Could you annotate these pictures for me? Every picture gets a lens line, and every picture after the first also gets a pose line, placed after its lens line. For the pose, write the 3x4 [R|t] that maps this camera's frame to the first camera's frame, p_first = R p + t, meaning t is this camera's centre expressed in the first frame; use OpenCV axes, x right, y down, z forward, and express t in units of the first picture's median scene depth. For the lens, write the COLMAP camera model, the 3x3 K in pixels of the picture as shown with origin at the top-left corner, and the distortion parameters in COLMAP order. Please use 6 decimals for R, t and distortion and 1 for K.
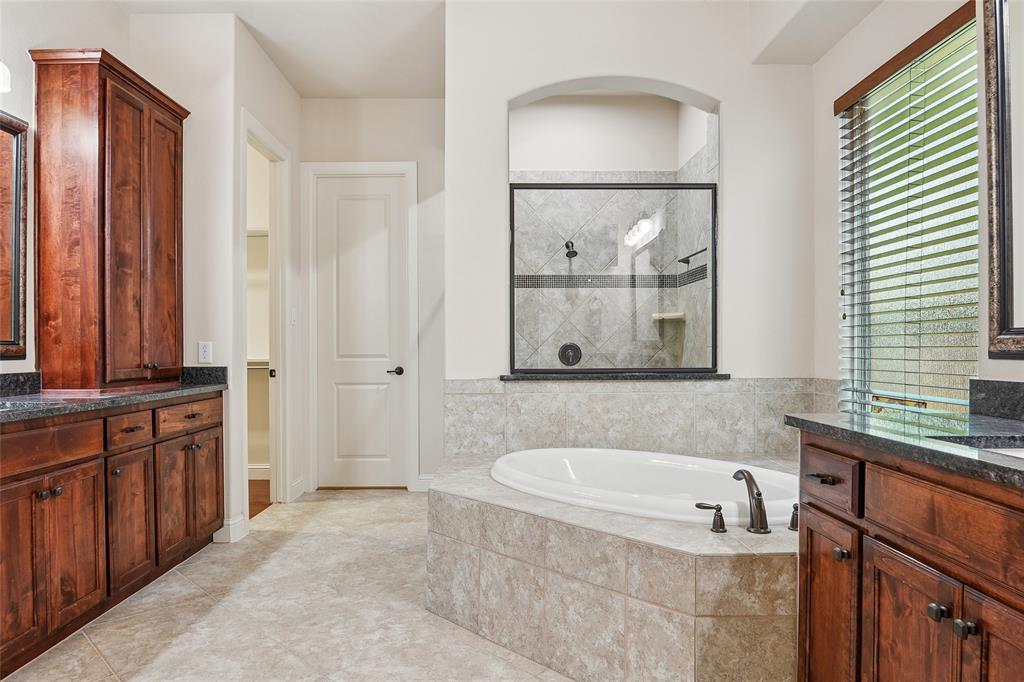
lens RADIAL K [[645.0, 0, 514.8], [0, 645.0, 349.4], [0, 0, 1]] dist [-0.028715, 0.000420]
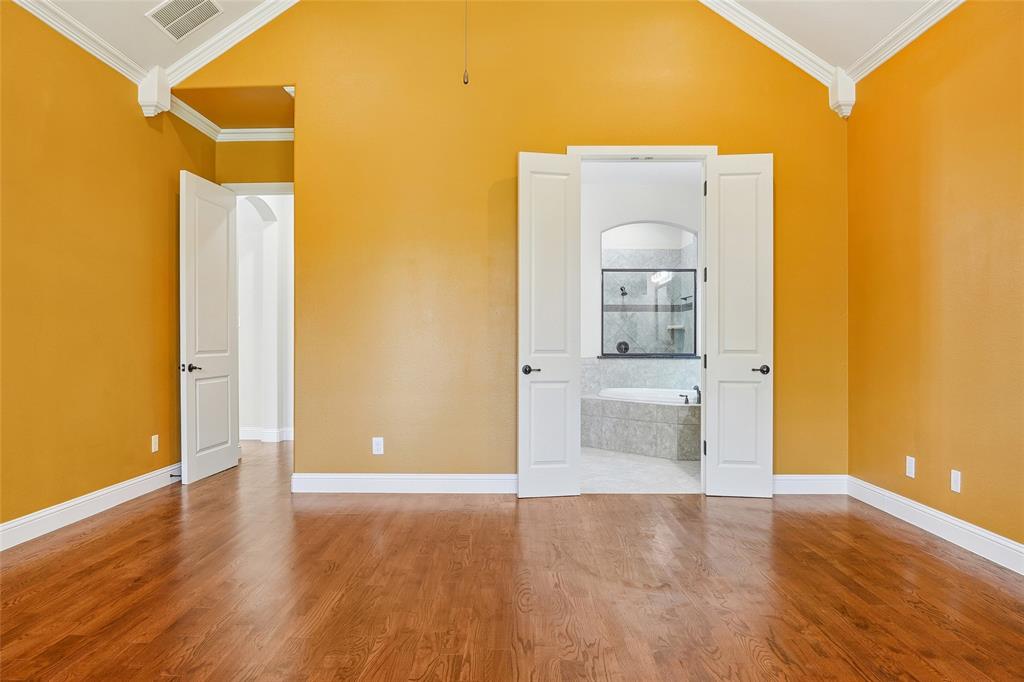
lens RADIAL K [[645.0, 0, 506.6], [0, 645.0, 339.0], [0, 0, 1]] dist [-0.028715, 0.000420]
pose [[0.999175, 0.005049, -0.040291, -0.187796], [-0.005360, 0.999957, -0.007619, 0.000028], [0.040251, 0.007829, 0.999159, -0.940538]]
